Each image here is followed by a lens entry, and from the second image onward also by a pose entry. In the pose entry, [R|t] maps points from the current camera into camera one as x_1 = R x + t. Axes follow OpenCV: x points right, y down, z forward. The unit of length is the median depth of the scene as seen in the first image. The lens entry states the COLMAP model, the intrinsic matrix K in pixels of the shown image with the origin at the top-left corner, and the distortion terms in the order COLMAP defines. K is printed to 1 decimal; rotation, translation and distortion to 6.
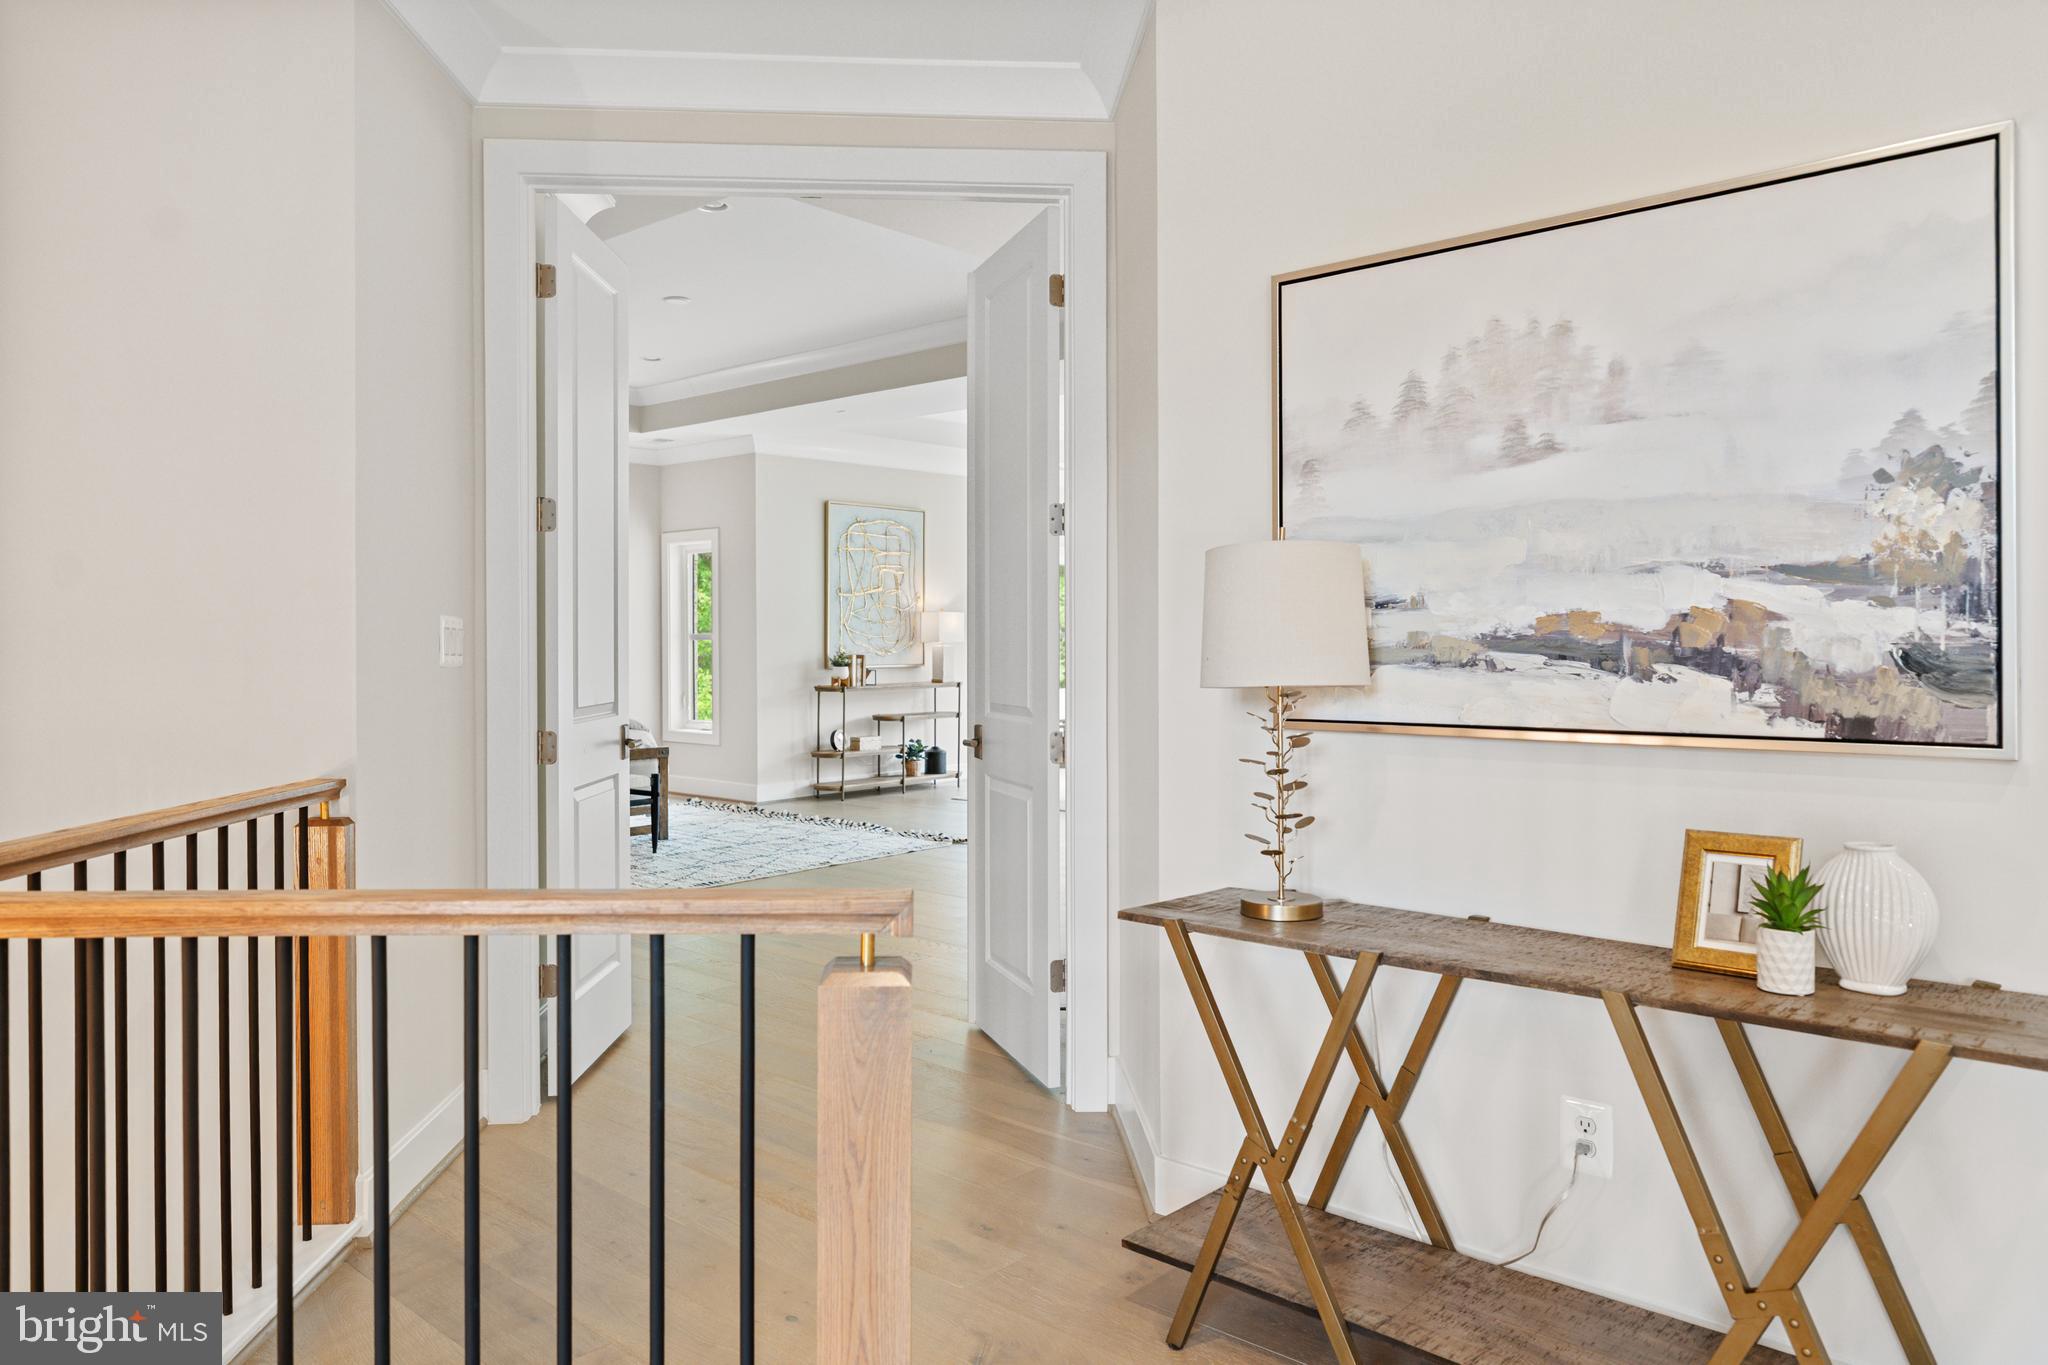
lens RADIAL K [[1377.0, 0, 1022.1], [0, 1377.0, 652.8], [0, 0, 1]] dist [-0.000034, -0.000015]
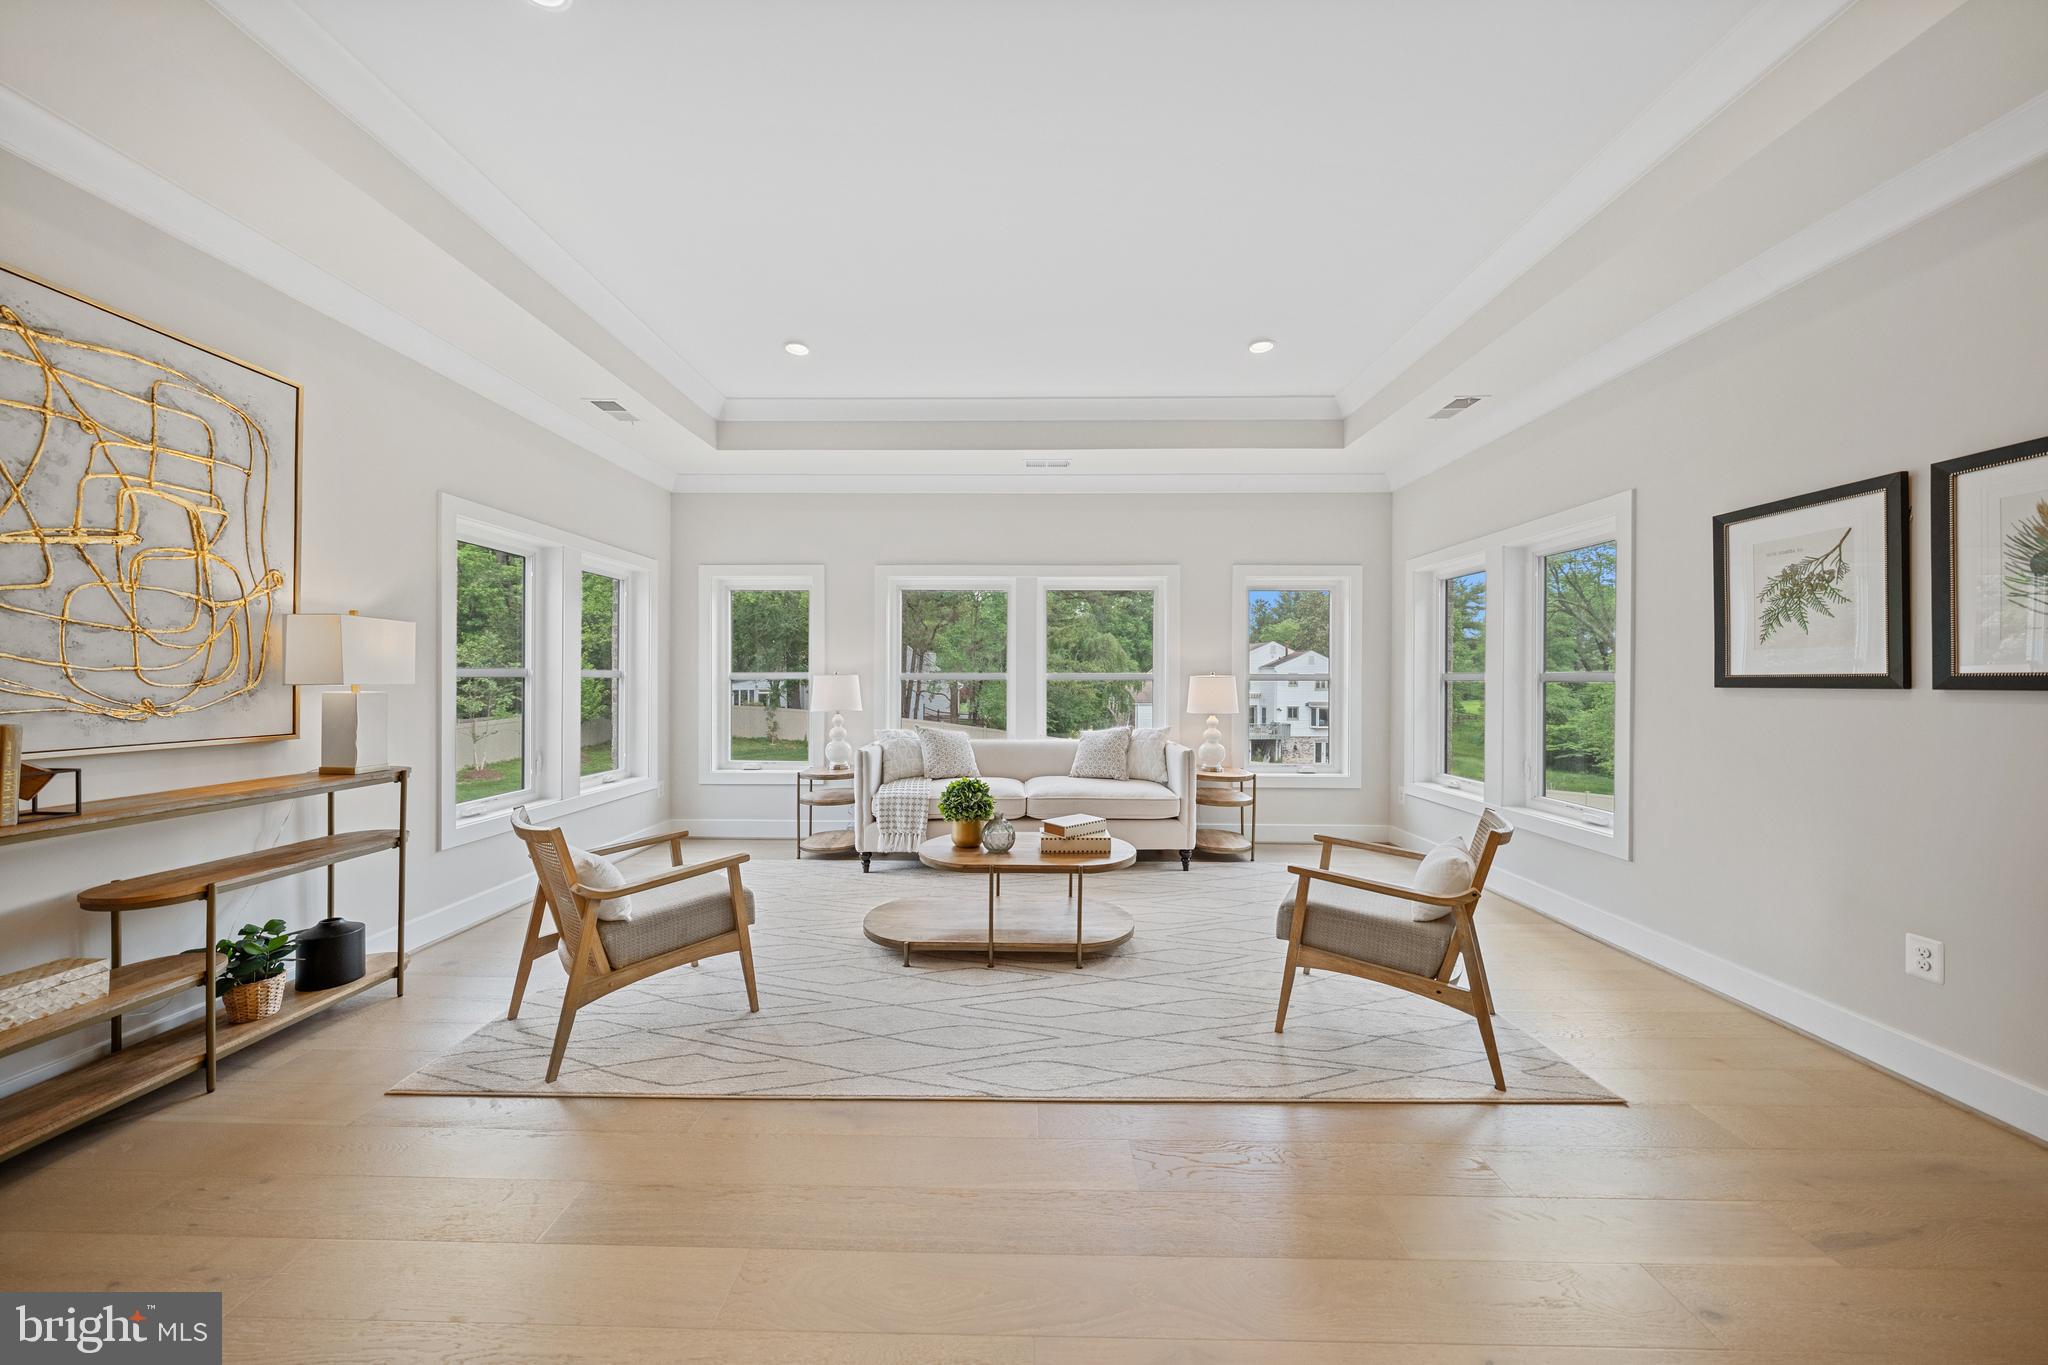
lens RADIAL K [[711.1, 0, 1022.4], [0, 711.1, 686.0], [0, 0, 1]] dist [0.000286, -0.000046]
pose [[0.764799, 0.003199, 0.644261, -0.040815], [0.001570, 0.999975, -0.006829, -0.005368], [-0.644267, 0.006234, 0.764776, 0.686830]]
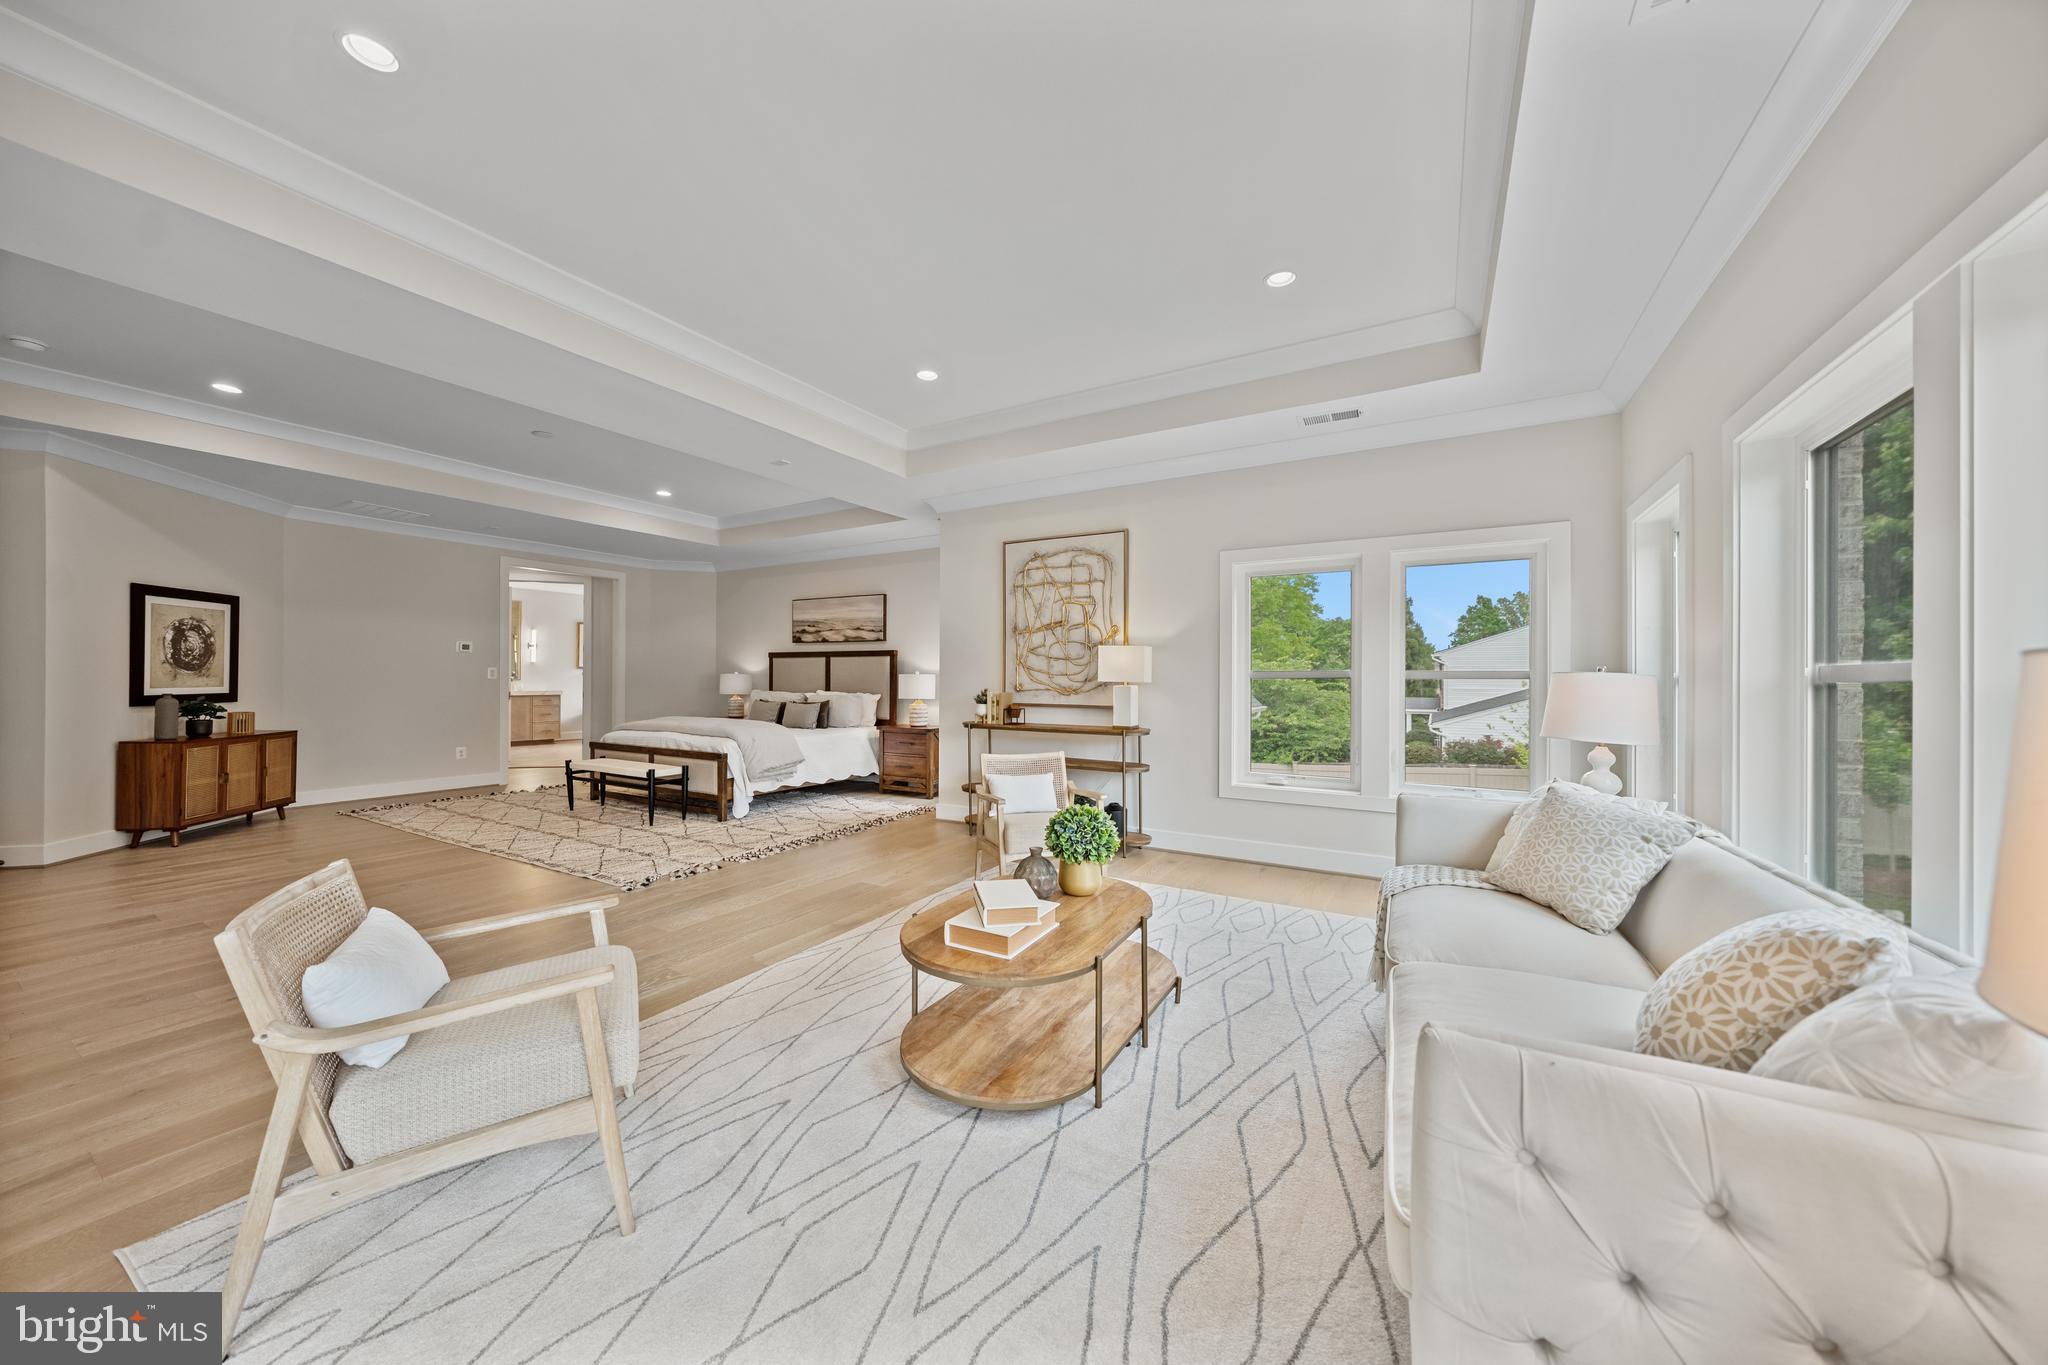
lens RADIAL K [[701.3, 0, 1012.5], [0, 701.3, 664.7], [0, 0, 1]] dist [-0.001199, -0.000040]
pose [[0.171852, -0.004692, -0.985112, 0.348503], [-0.005790, 0.999967, -0.005773, -0.015168], [0.985106, 0.006696, 0.171819, 0.861337]]
